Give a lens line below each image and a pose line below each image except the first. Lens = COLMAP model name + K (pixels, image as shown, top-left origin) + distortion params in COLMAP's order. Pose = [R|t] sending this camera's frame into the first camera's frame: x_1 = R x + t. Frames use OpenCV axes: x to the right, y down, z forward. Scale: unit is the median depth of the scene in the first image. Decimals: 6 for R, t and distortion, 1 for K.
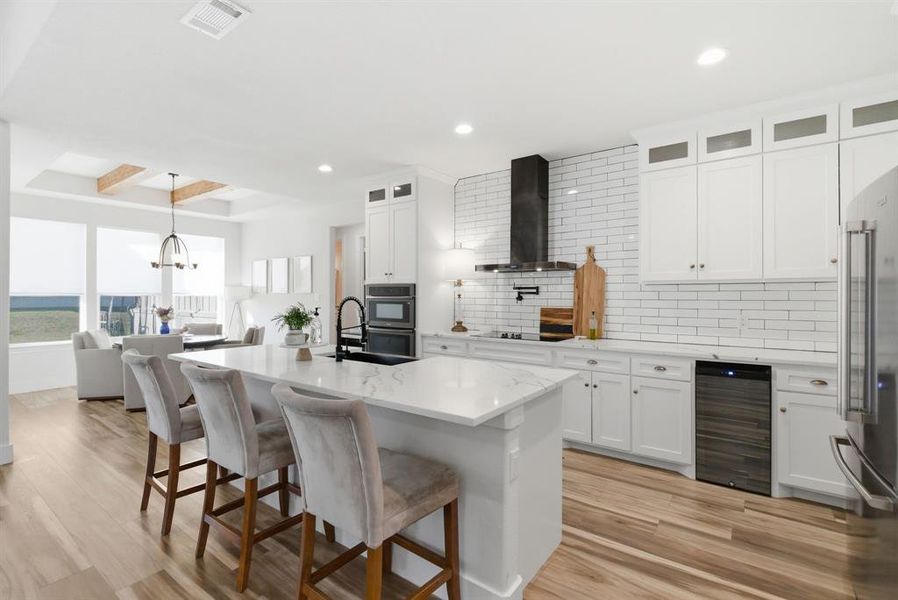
lens RADIAL K [[412.7, 0, 442.4], [0, 412.7, 294.5], [0, 0, 1]] dist [0.006455, -0.002490]
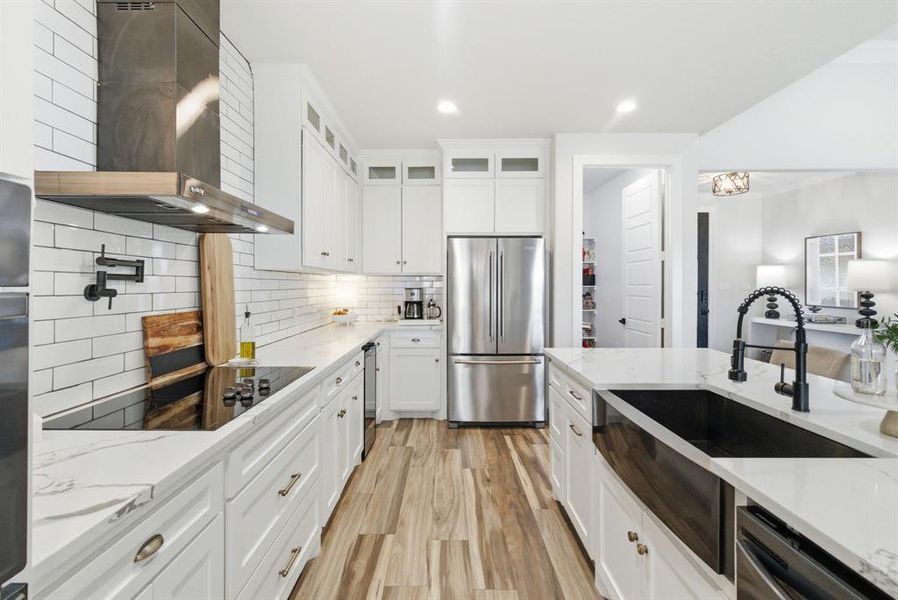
lens RADIAL K [[412.7, 0, 436.7], [0, 412.7, 295.7], [0, 0, 1]] dist [0.006455, -0.002490]
pose [[-0.583147, -0.016321, 0.812203, -0.237604], [0.001145, 0.999781, 0.020912, 0.005118], [-0.812366, 0.013125, -0.583000, 1.016187]]
